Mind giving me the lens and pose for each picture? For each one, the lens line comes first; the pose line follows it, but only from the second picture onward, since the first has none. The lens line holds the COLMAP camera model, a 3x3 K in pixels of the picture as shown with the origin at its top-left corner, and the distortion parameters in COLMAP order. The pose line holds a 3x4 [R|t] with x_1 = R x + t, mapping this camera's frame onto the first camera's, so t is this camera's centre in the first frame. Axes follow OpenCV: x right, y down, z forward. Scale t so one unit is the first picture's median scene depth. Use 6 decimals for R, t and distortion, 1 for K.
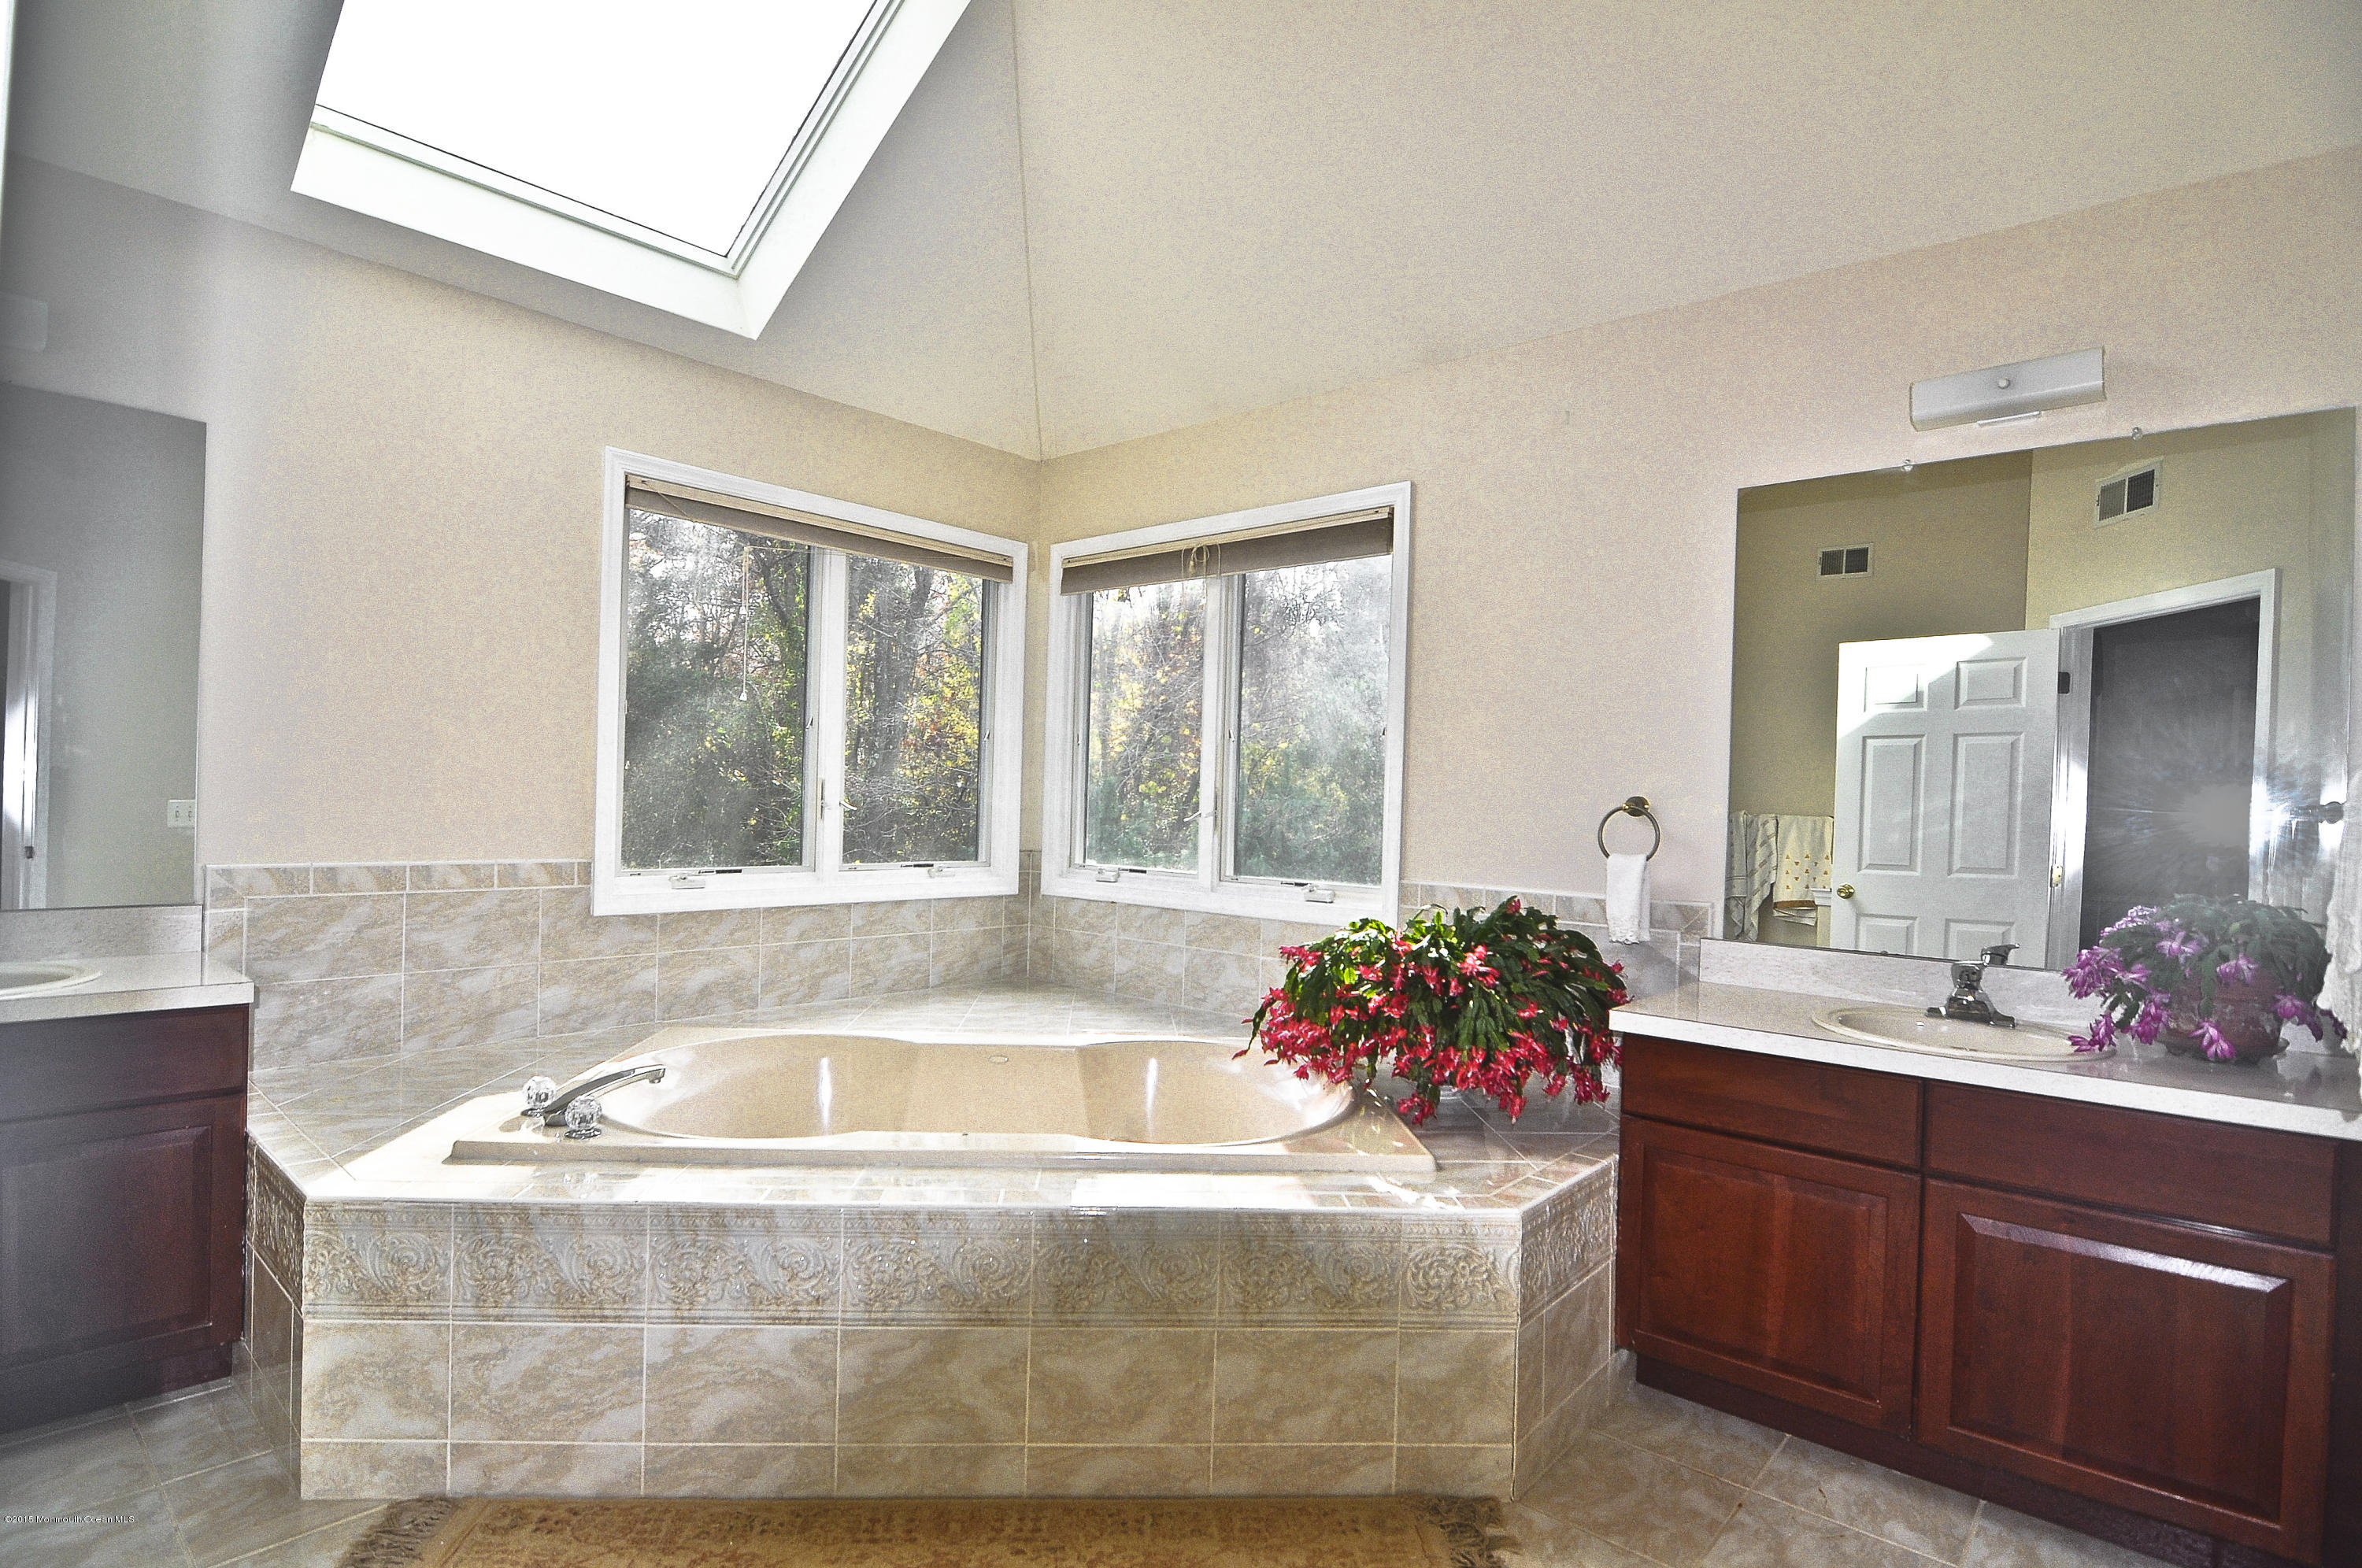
lens RADIAL K [[1195.1, 0, 1181.0], [0, 1195.1, 784.0], [0, 0, 1]] dist [-0.003283, -0.006521]
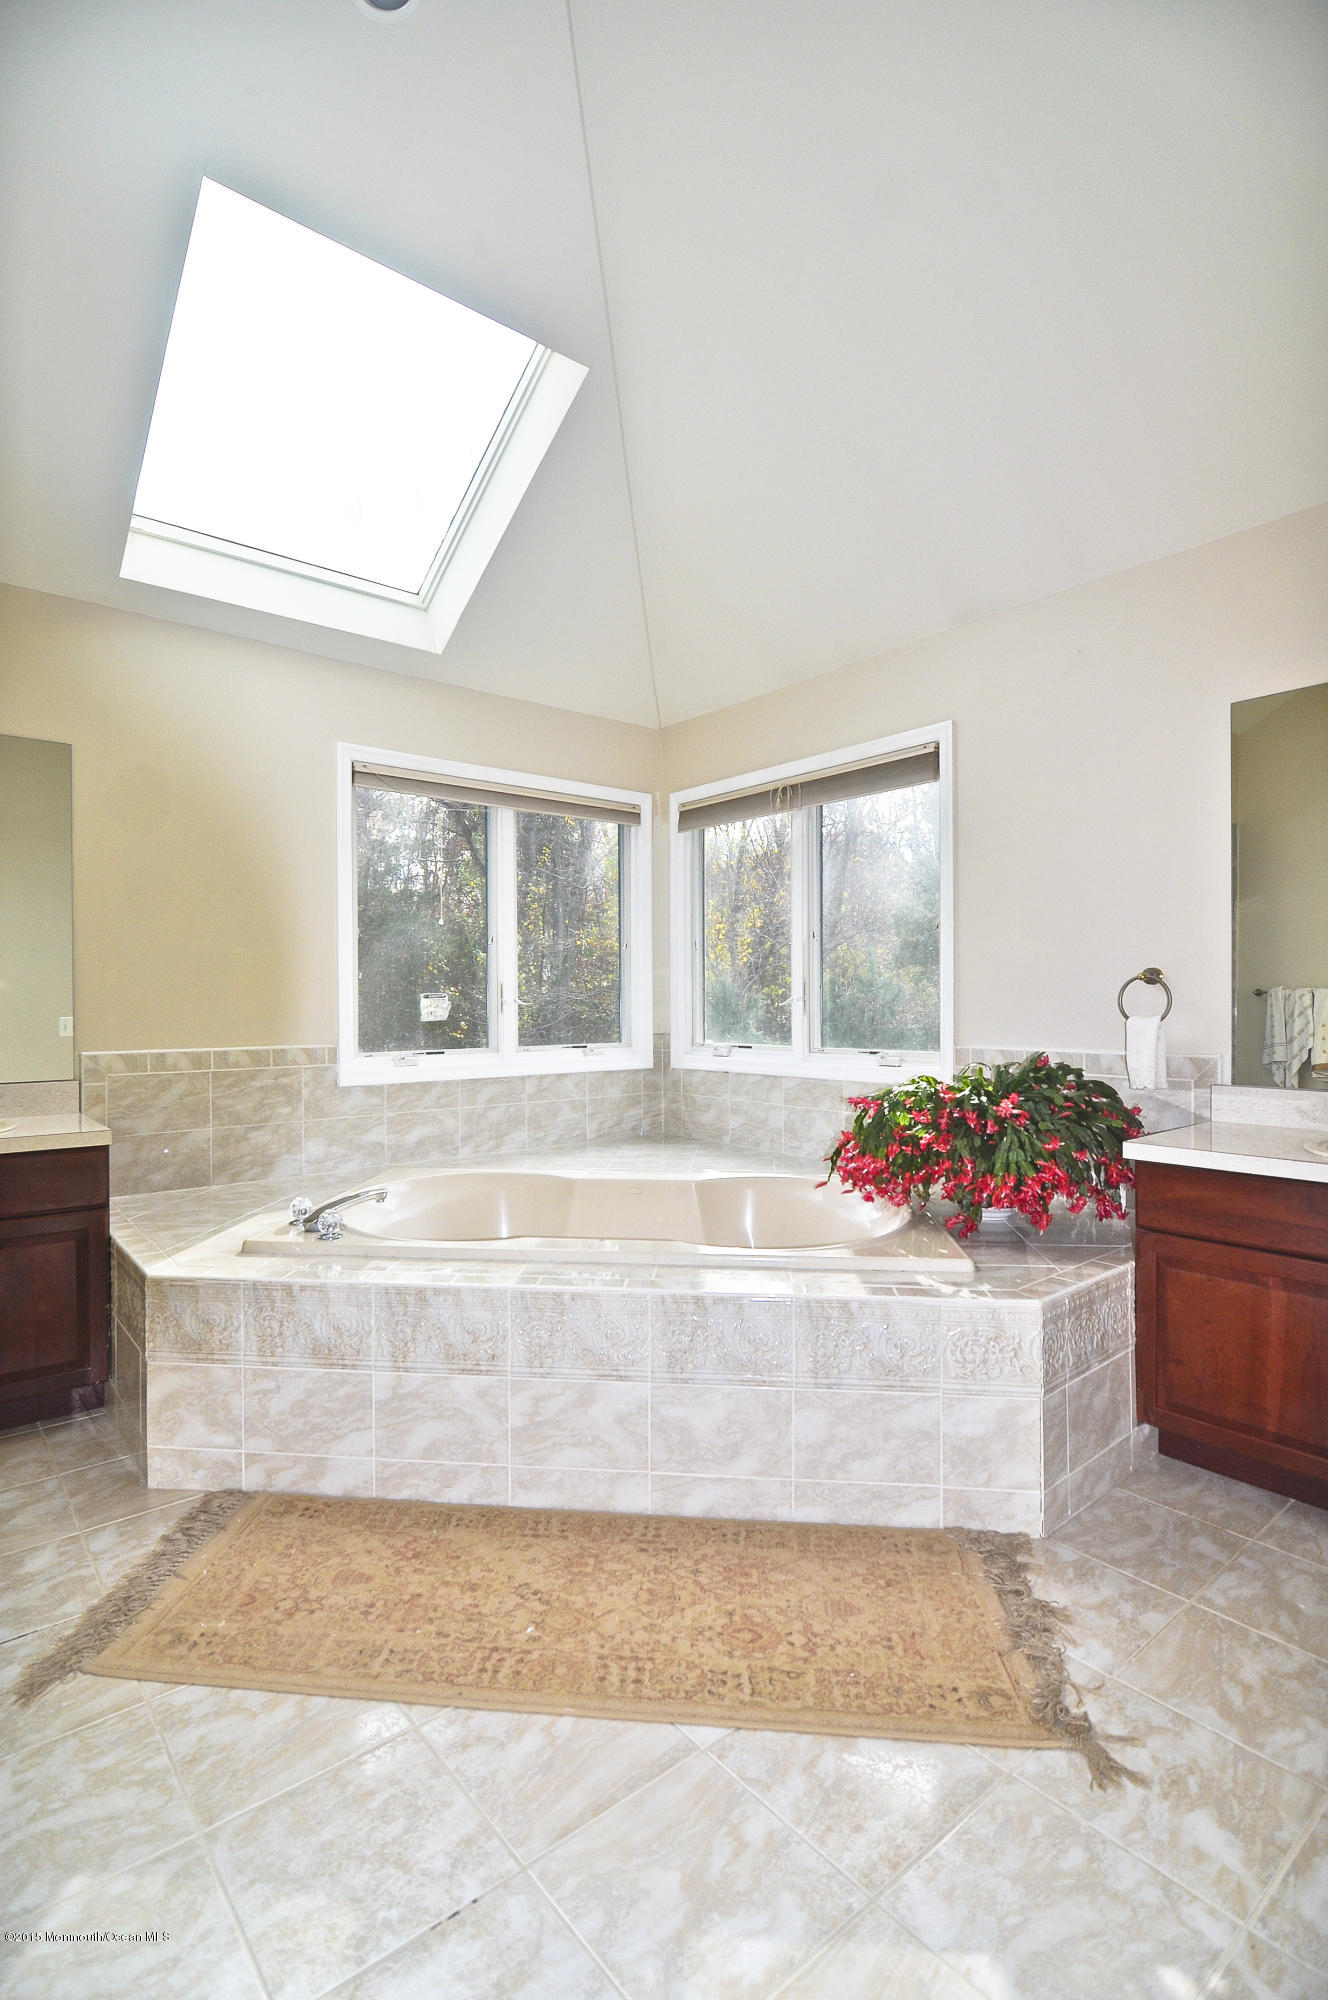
lens RADIAL K [[991.3, 0, 664.0], [0, 991.3, 1000.0], [0, 0, 1]] dist [-0.002916, -0.000731]
pose [[0.985828, -0.034540, -0.164164, 0.074682], [0.033989, 0.999403, -0.006165, 0.038026], [0.164279, 0.000498, 0.986414, -0.064607]]
